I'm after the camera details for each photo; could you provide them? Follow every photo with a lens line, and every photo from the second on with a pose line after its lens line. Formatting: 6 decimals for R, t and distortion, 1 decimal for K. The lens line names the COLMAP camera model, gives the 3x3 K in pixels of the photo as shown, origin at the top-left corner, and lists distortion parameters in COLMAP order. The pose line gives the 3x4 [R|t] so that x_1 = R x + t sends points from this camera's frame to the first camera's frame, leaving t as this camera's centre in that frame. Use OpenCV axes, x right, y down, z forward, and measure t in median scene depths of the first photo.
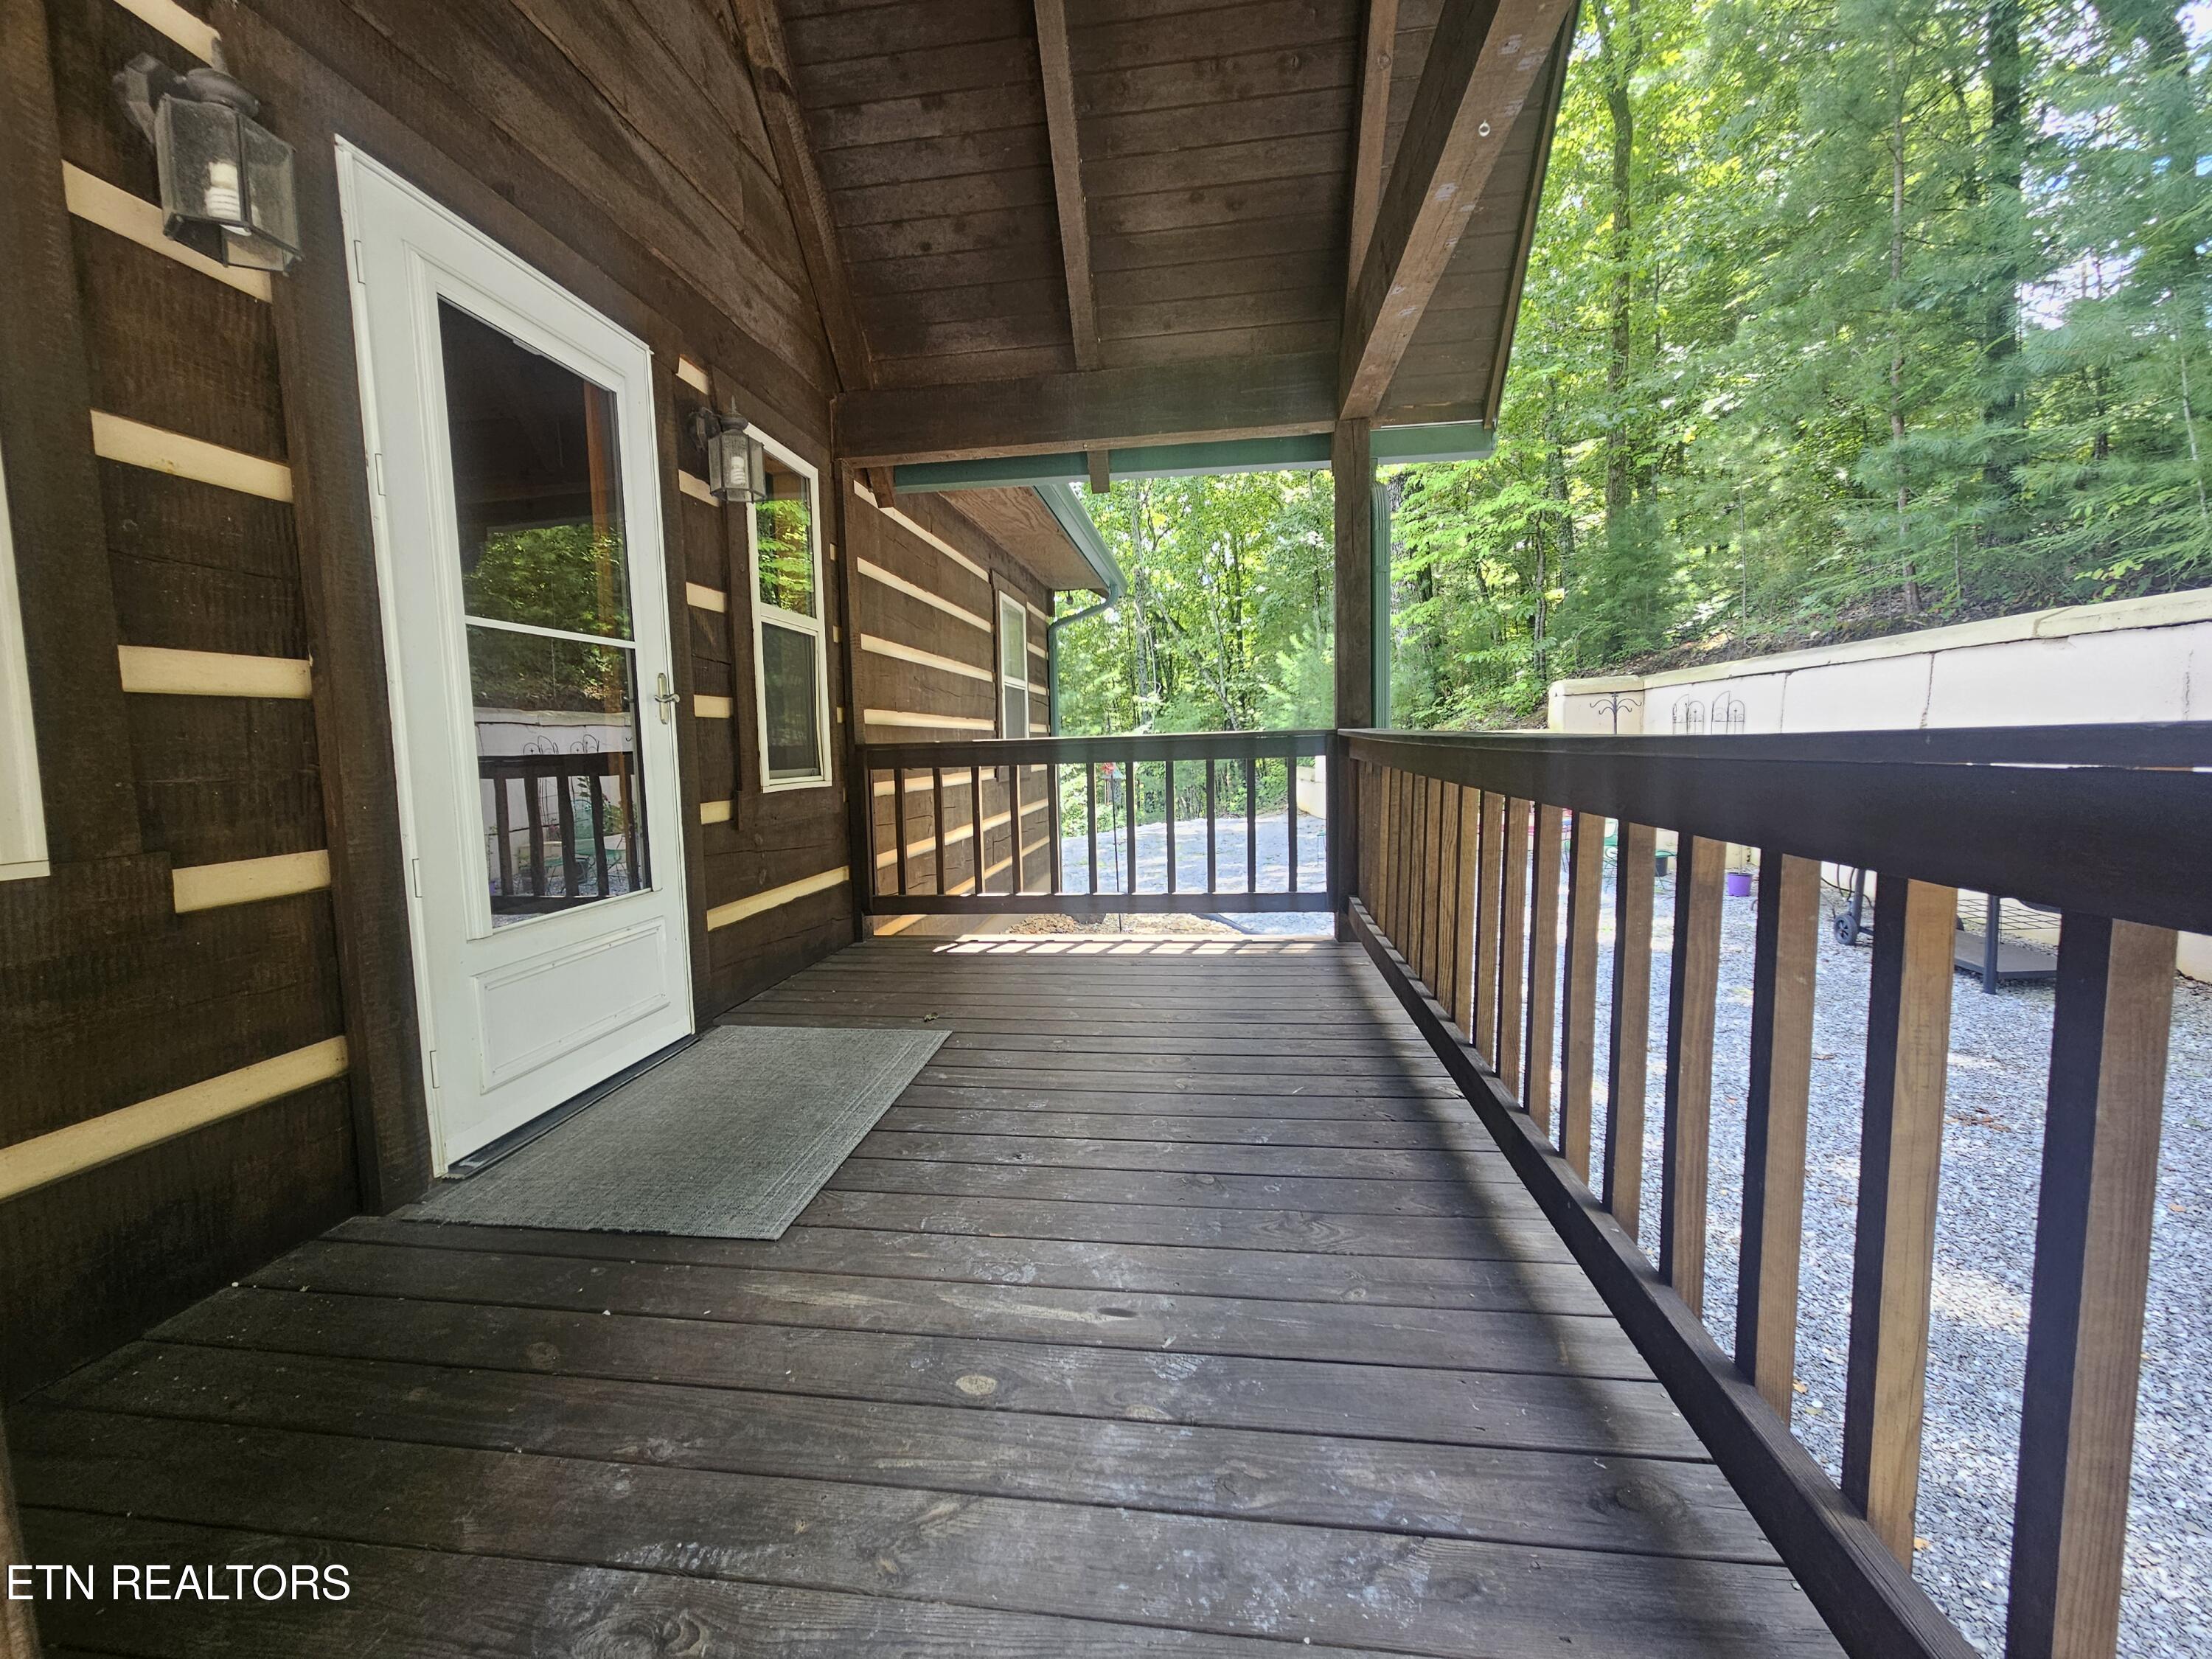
lens RADIAL K [[911.6, 0, 1099.1], [0, 911.6, 815.9], [0, 0, 1]] dist [-0.000216, 0.000113]
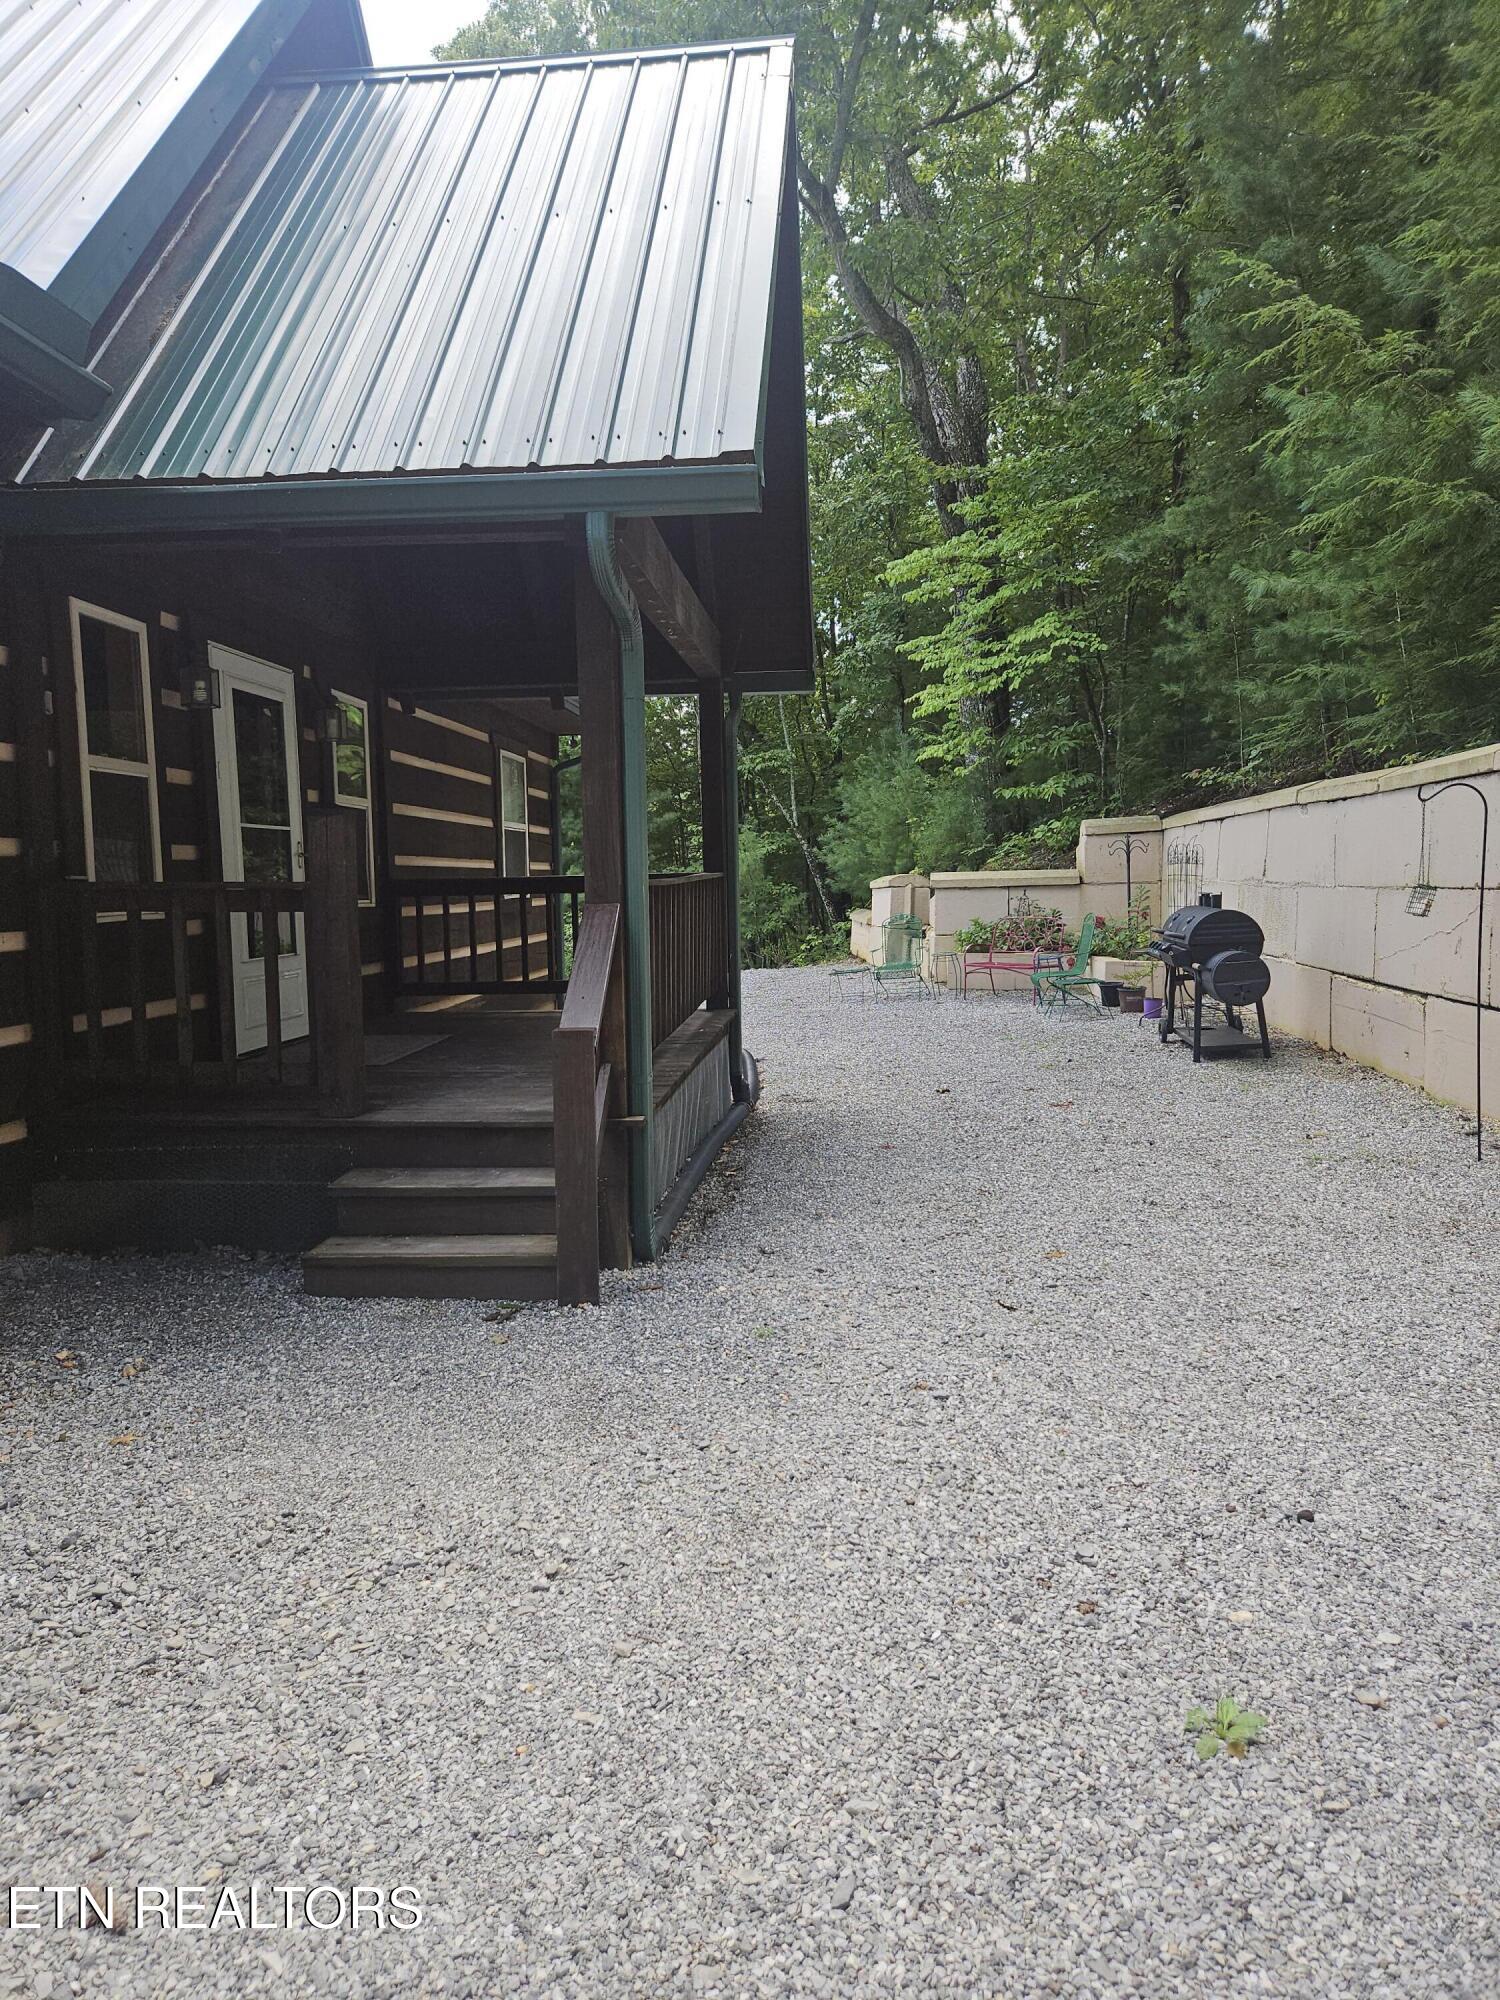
lens RADIAL K [[1322.8, 0, 754.0], [0, 1322.8, 1020.8], [0, 0, 1]] dist [0.008797, 0.000485]
pose [[0.998574, 0.002081, 0.053350, 0.129726], [-0.003535, 0.999625, 0.027169, 0.055777], [-0.053274, -0.027319, 0.998206, -0.740109]]
